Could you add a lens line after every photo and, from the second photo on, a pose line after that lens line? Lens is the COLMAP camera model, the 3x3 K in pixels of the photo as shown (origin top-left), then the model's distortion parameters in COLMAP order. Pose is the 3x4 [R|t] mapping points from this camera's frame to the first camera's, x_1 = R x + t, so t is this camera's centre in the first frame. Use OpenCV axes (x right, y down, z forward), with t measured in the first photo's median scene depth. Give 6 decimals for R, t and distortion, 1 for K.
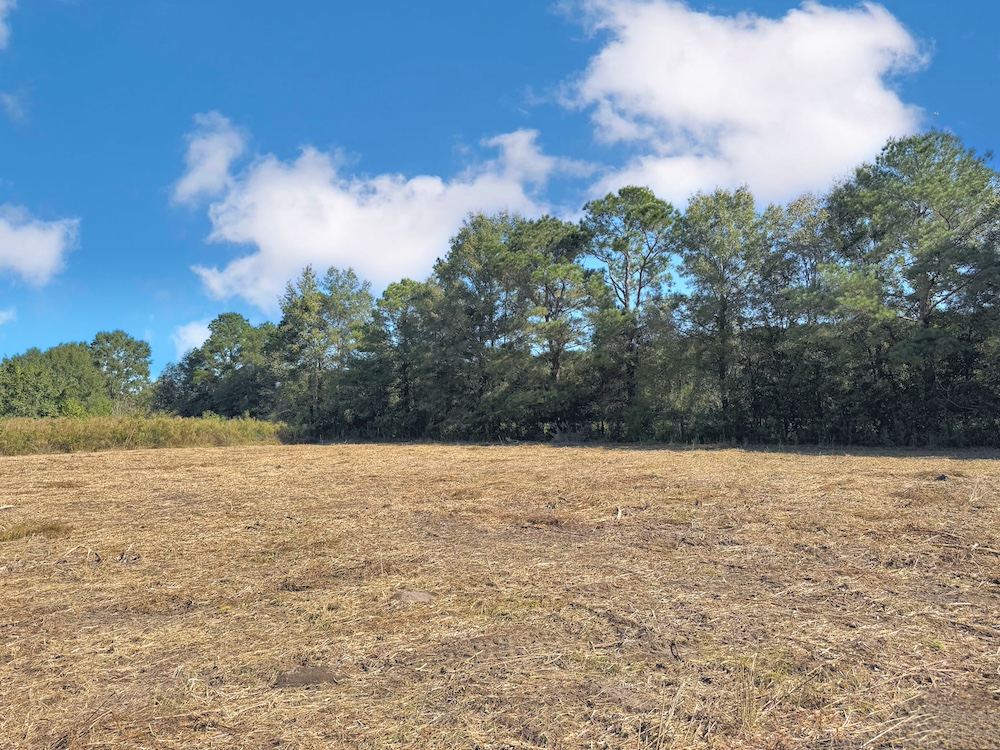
lens RADIAL K [[677.9, 0, 500.0], [0, 677.9, 375.0], [0, 0, 1]] dist [0.029612, -0.048383]
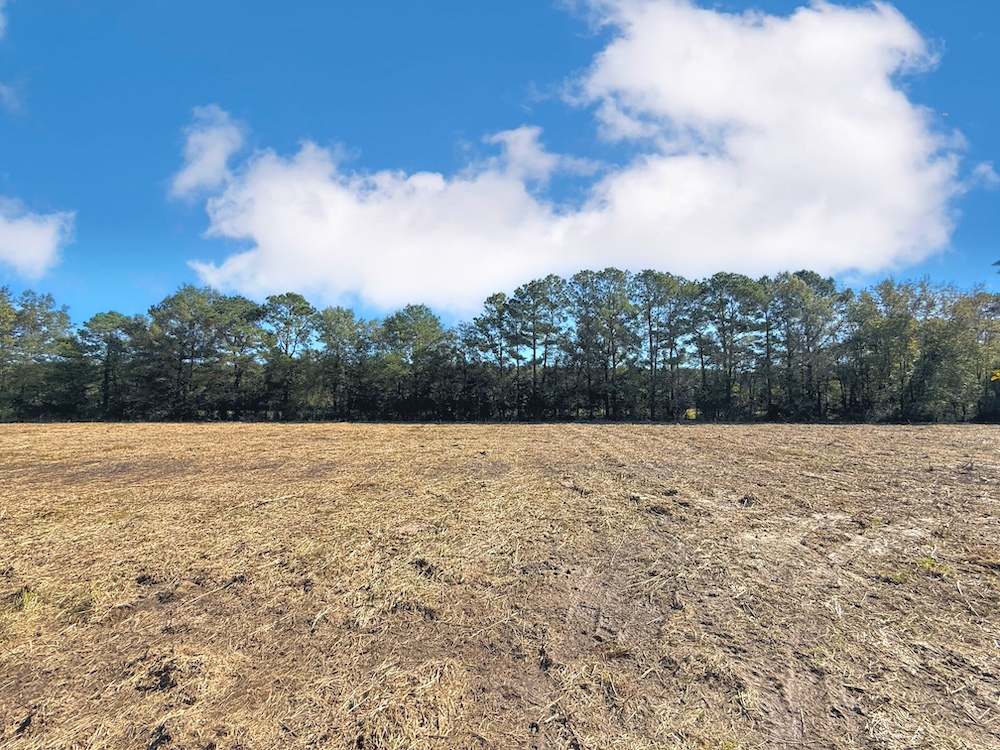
lens RADIAL K [[397.2, 0, 498.7], [0, 397.2, 371.9], [0, 0, 1]] dist [-0.000176, -0.000164]
pose [[0.999936, 0.010590, -0.003952, 0.000313], [-0.010610, 0.999932, -0.004907, -0.001638], [0.003900, 0.004948, 0.999980, 0.425157]]
